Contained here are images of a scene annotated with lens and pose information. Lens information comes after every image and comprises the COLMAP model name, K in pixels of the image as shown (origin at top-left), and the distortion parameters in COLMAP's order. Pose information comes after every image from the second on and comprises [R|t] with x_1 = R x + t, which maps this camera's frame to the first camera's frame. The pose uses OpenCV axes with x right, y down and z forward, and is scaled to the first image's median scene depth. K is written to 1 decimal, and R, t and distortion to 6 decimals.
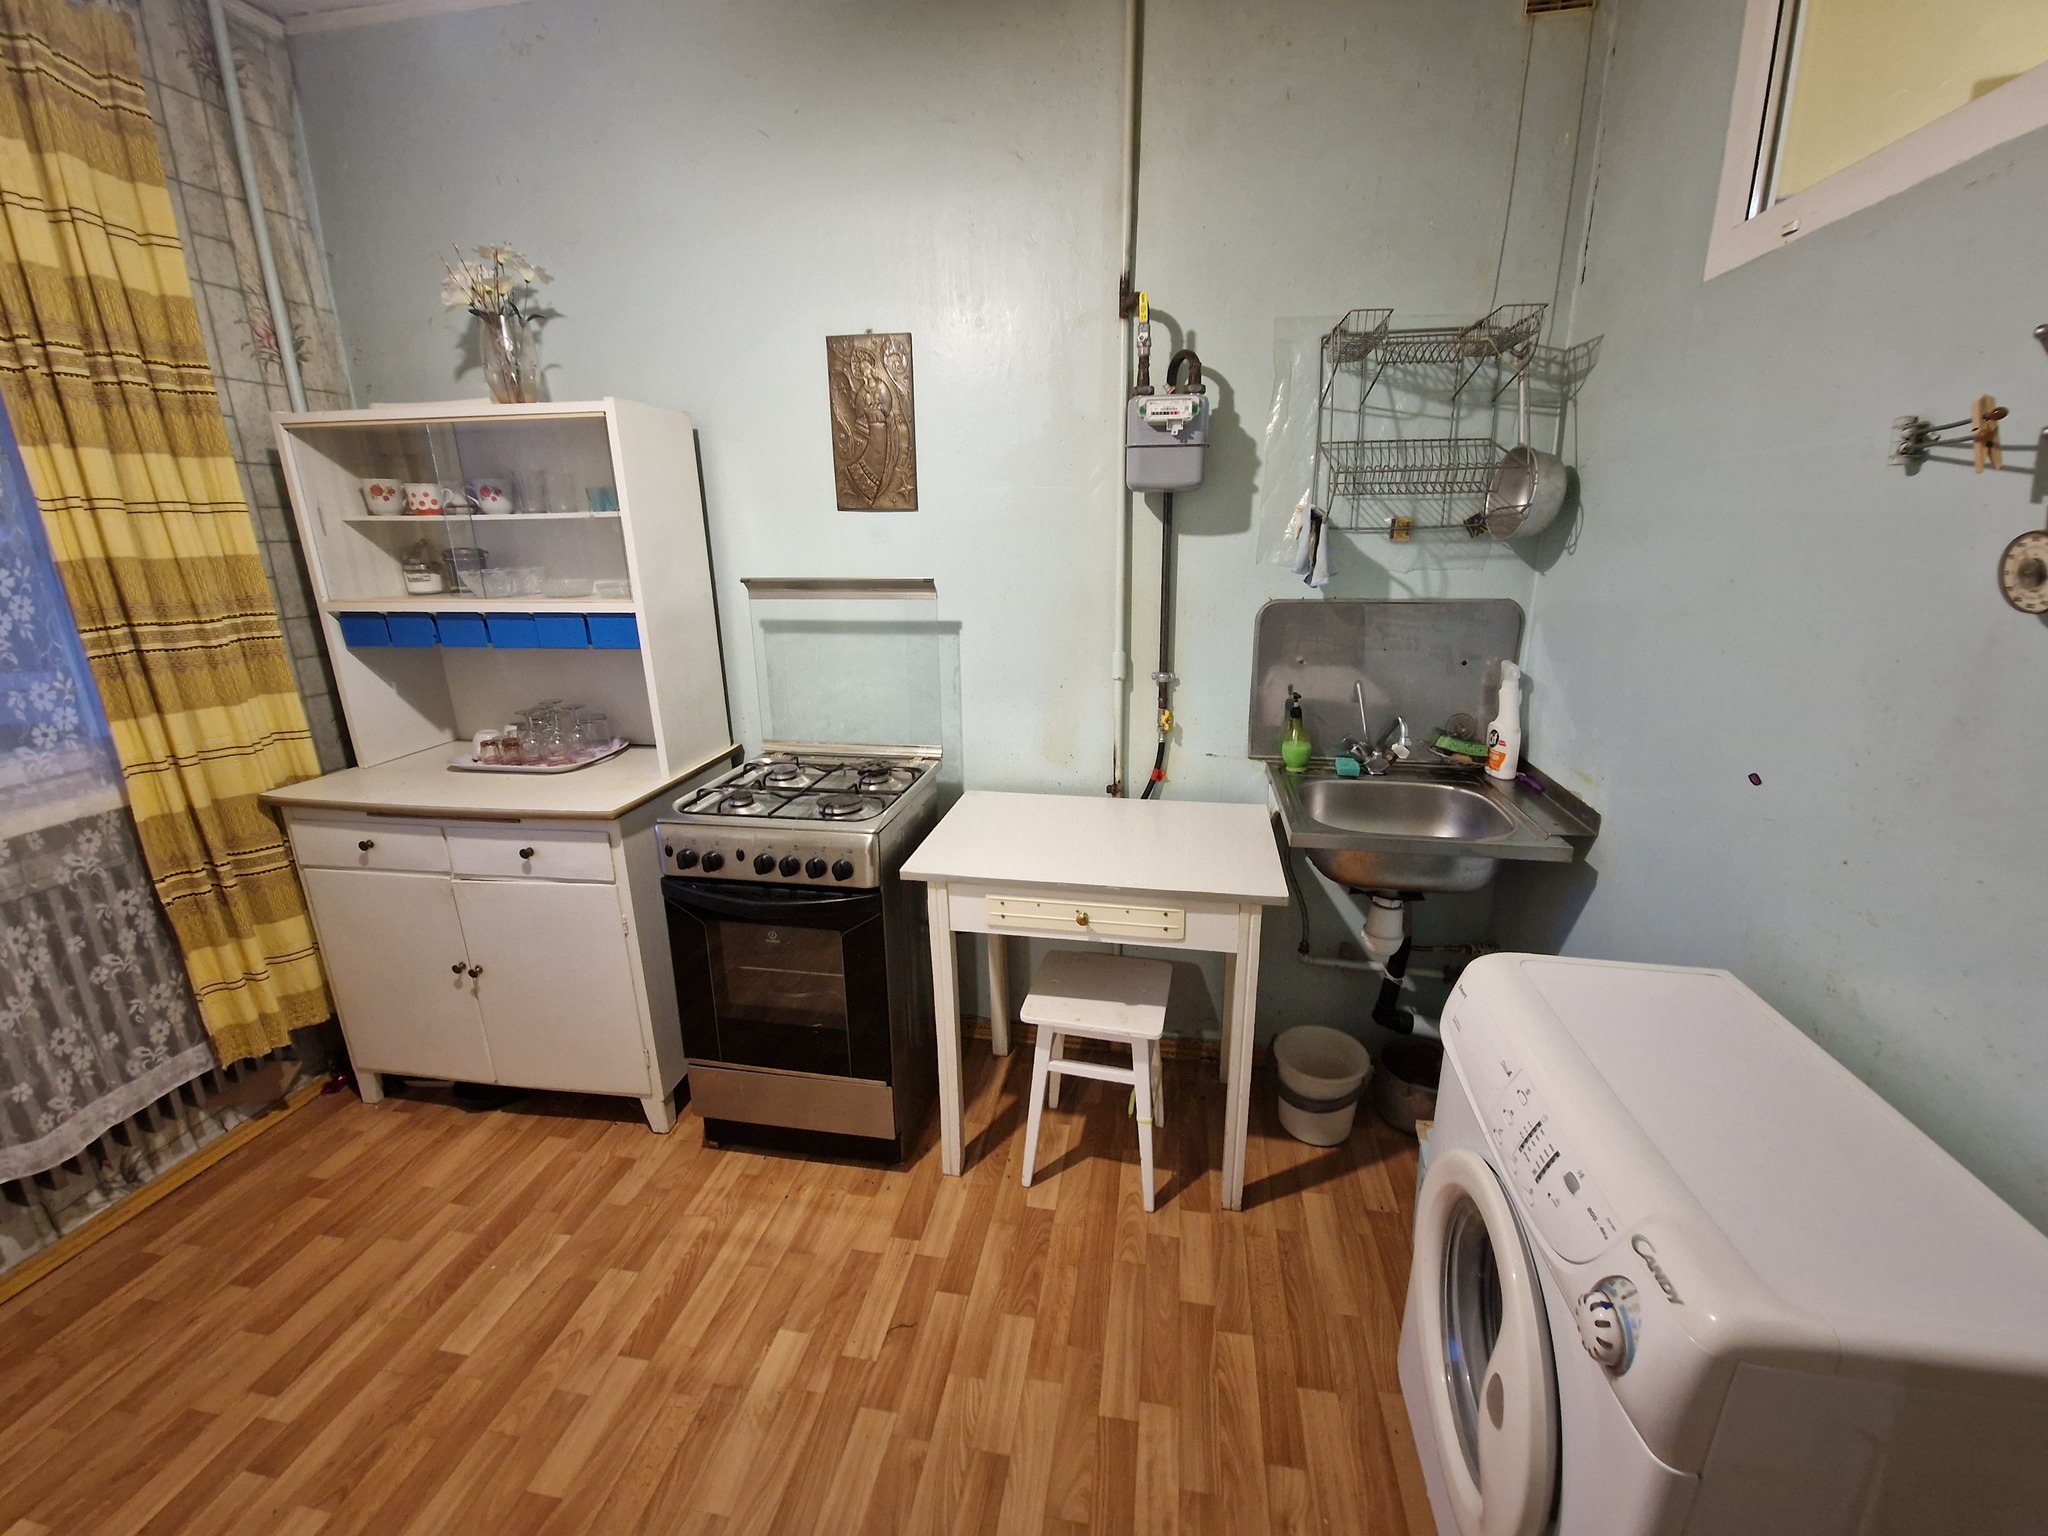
lens RADIAL K [[833.3, 0, 1028.2], [0, 833.3, 759.5], [0, 0, 1]] dist [0.010666, -0.007058]
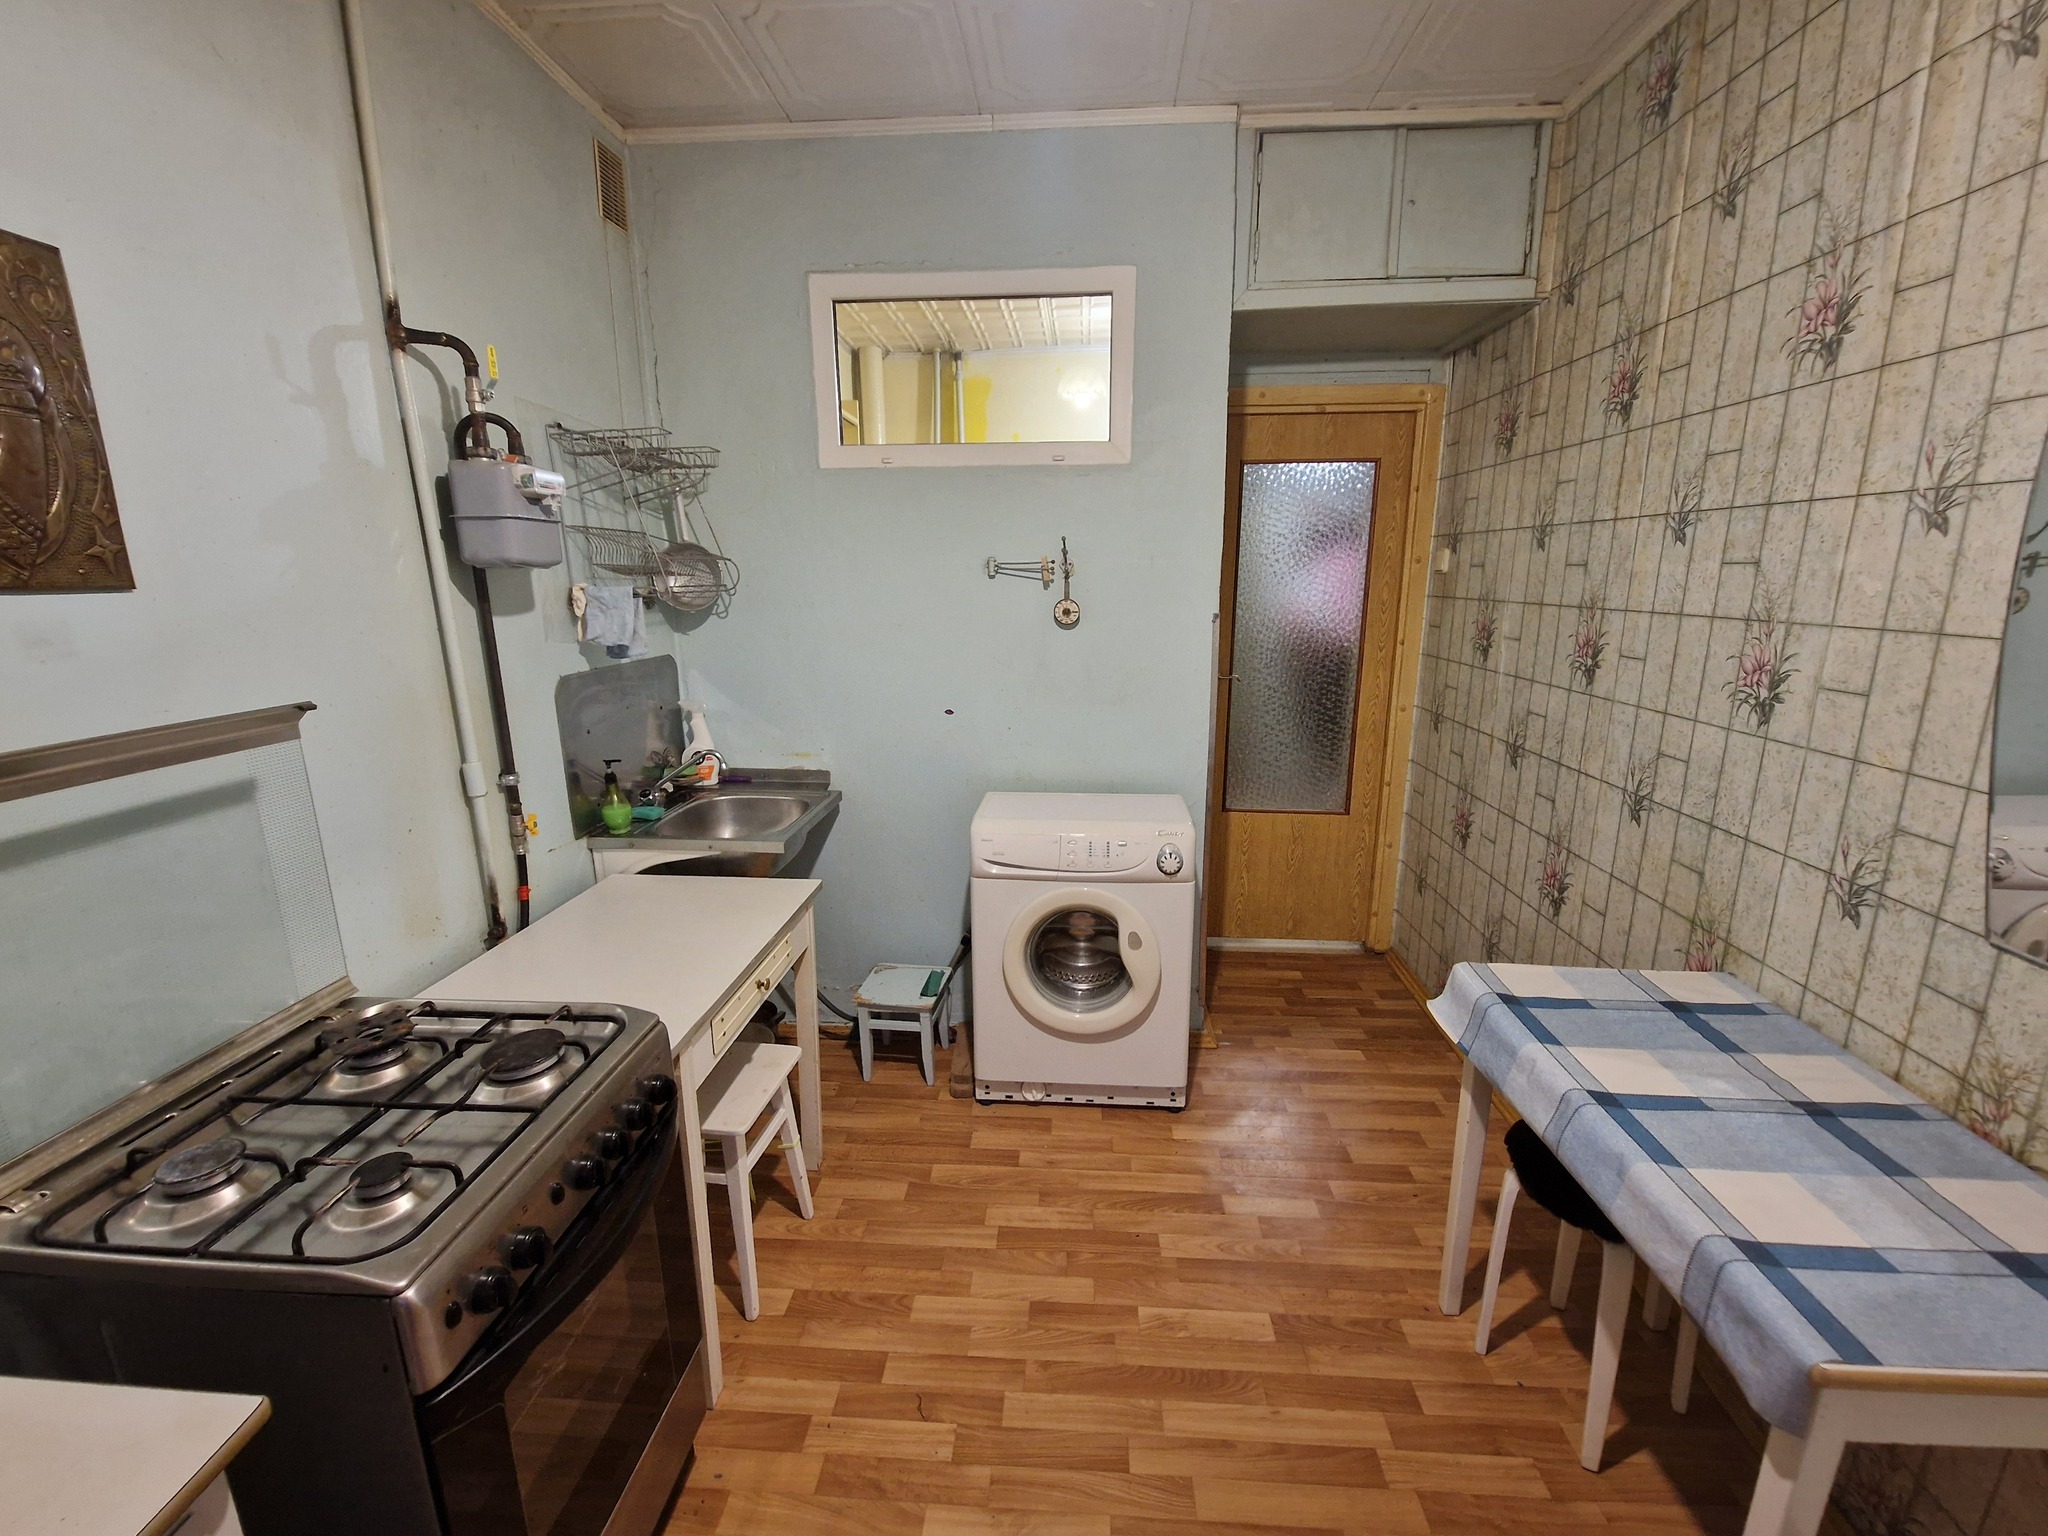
lens RADIAL K [[833.3, 0, 1028.2], [0, 833.3, 759.5], [0, 0, 1]] dist [0.010666, -0.007058]
pose [[-0.110754, -0.204546, 0.972571, -0.795558], [0.272118, 0.934955, 0.227622, -0.185078], [-0.955869, 0.289864, -0.047889, 0.580418]]
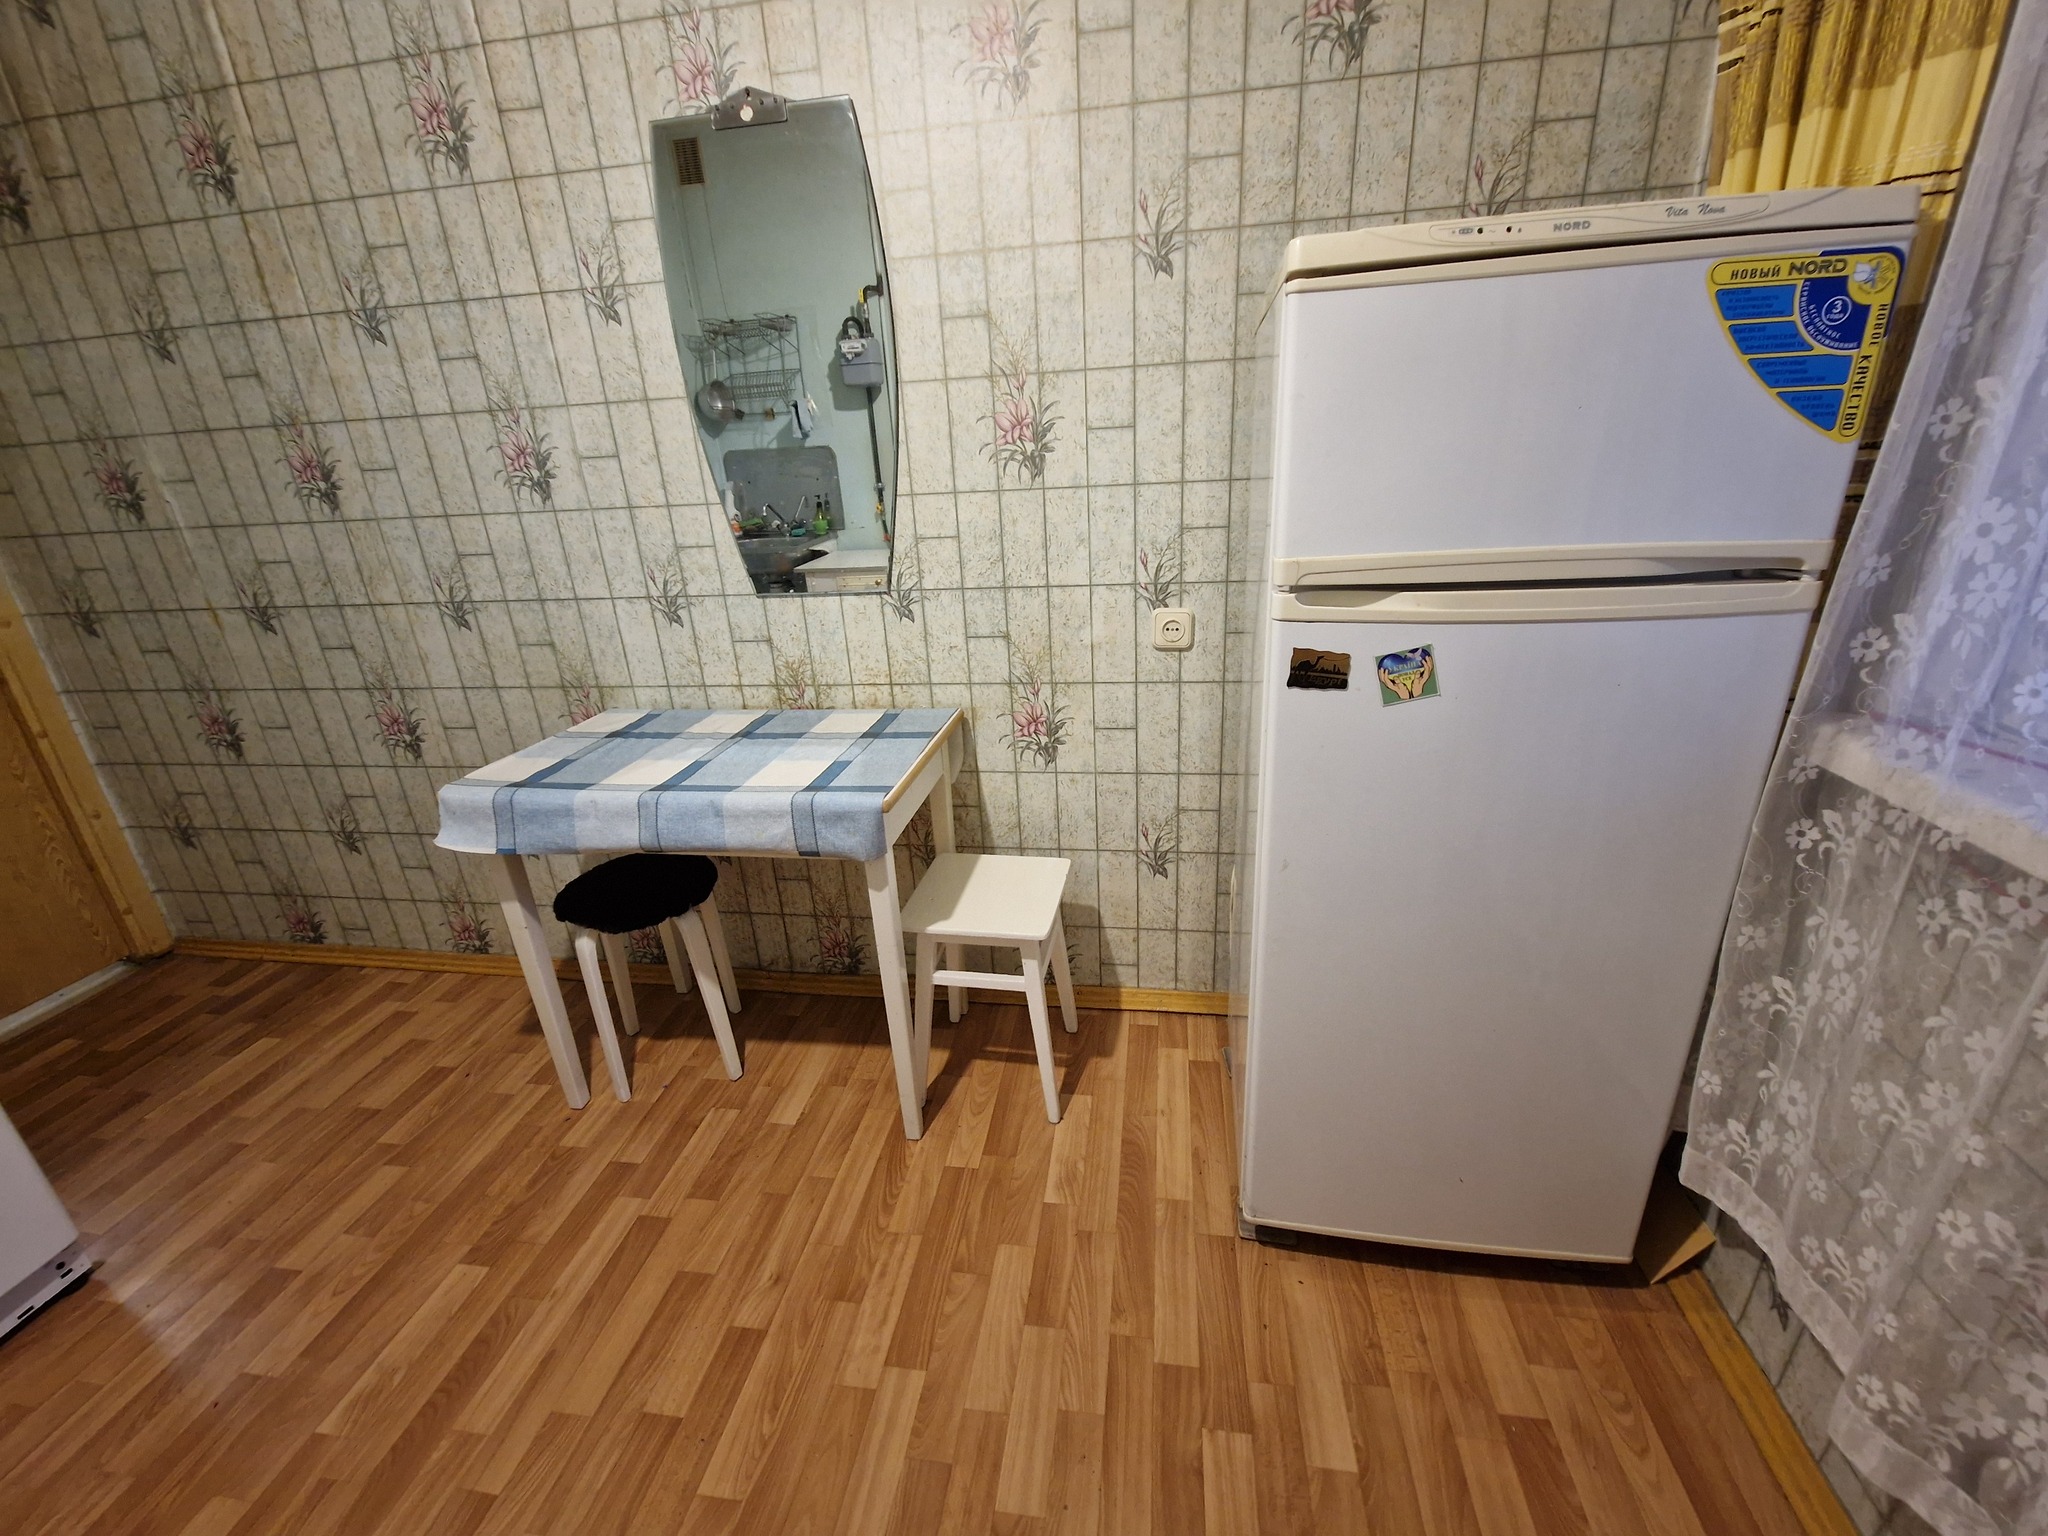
lens RADIAL K [[833.3, 0, 1028.2], [0, 833.3, 759.5], [0, 0, 1]] dist [0.010666, -0.007058]
pose [[-0.997508, 0.070490, 0.003065, -0.619042], [0.058635, 0.804028, 0.591693, -0.137707], [0.039244, 0.590398, -0.806158, 0.827448]]
